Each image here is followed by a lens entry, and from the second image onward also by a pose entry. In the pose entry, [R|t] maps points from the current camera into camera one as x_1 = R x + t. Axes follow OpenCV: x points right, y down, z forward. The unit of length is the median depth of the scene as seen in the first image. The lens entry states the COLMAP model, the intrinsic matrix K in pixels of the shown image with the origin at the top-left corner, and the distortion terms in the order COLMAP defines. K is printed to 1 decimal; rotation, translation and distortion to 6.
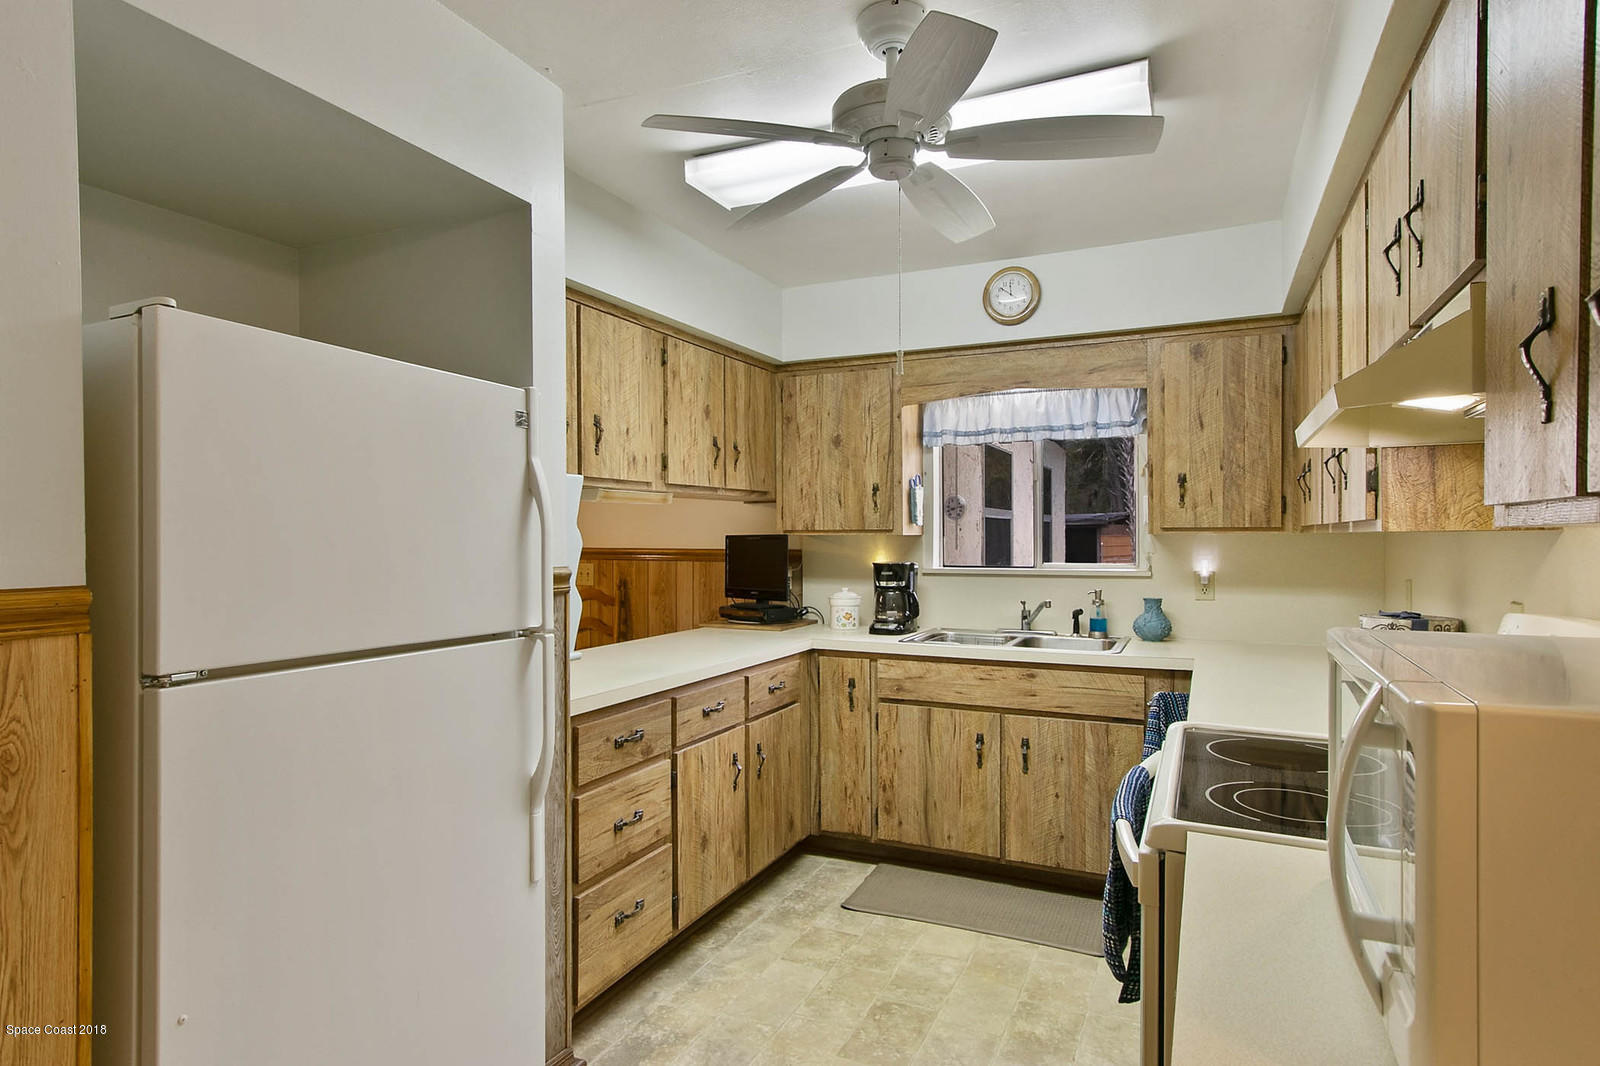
lens RADIAL K [[854.5, 0, 800.0], [0, 854.5, 533.0], [0, 0, 1]] dist [0.002400, 0.000413]
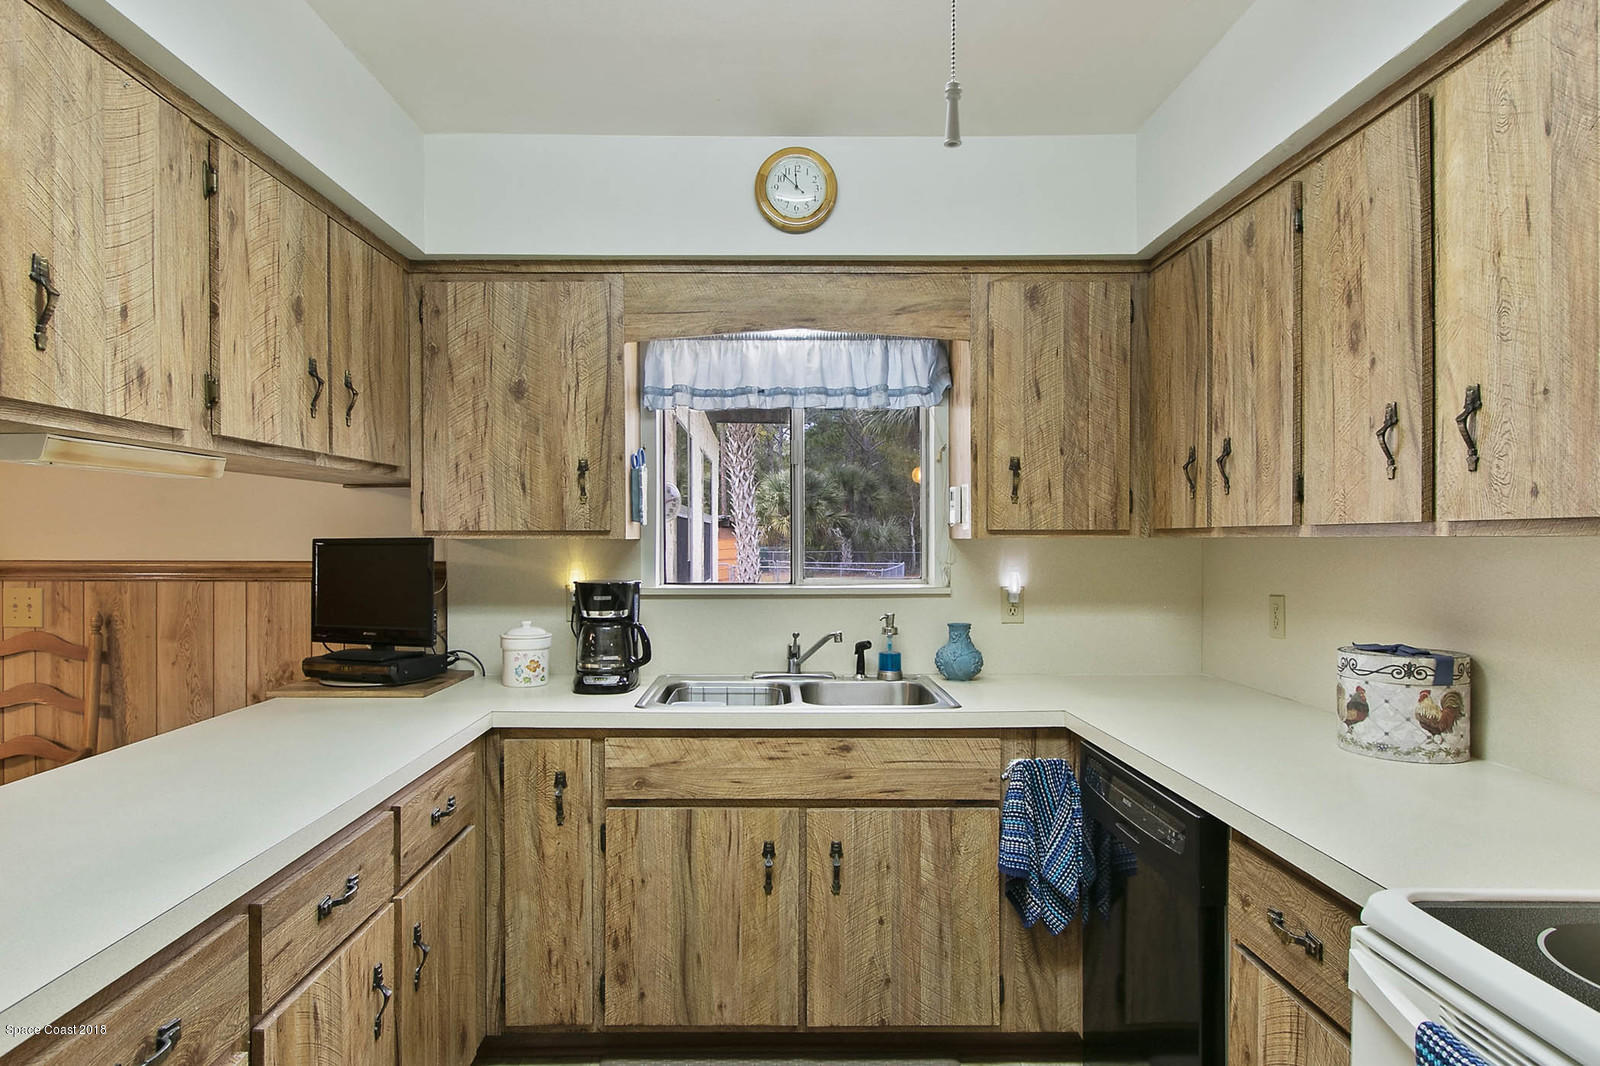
lens RADIAL K [[946.0, 0, 796.5], [0, 946.0, 542.5], [0, 0, 1]] dist [0.001587, -0.001779]
pose [[0.908529, 0.000381, 0.417823, -0.068462], [-0.003057, 0.999979, 0.005736, 0.000523], [-0.417812, -0.006488, 0.908510, 0.308019]]
